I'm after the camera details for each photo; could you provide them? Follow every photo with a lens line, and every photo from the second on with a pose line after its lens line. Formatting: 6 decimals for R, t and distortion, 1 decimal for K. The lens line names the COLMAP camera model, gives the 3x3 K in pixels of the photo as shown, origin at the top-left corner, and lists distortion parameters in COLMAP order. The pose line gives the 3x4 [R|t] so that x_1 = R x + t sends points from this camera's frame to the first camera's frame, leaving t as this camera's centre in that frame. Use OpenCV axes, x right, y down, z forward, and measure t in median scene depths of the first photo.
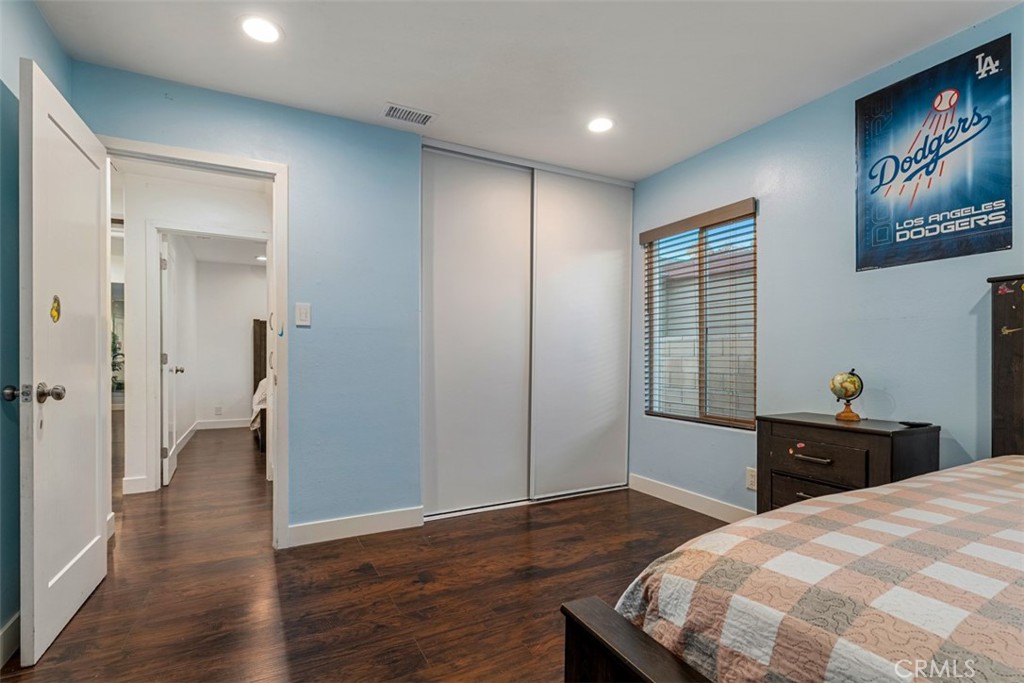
lens RADIAL K [[481.0, 0, 499.7], [0, 481.0, 359.9], [0, 0, 1]] dist [-0.002614, -0.001233]
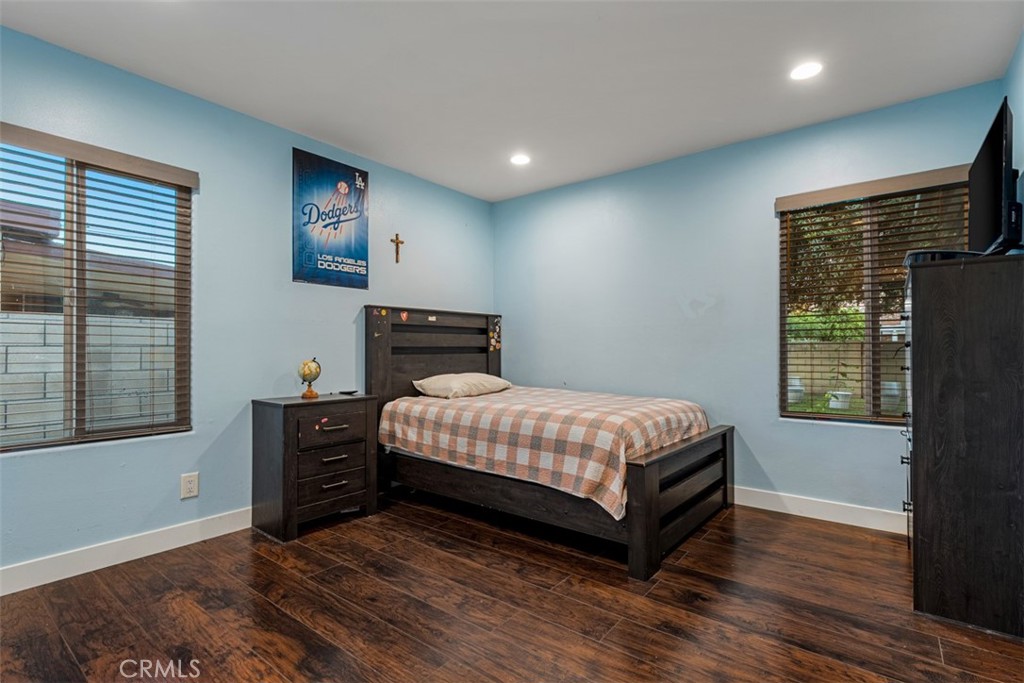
lens RADIAL K [[481.0, 0, 509.7], [0, 481.0, 344.4], [0, 0, 1]] dist [-0.002614, -0.001233]
pose [[-0.424388, 0.006540, 0.905457, -0.699793], [0.003410, 0.999978, -0.005624, -0.008589], [-0.905474, 0.000700, -0.424401, 1.094750]]
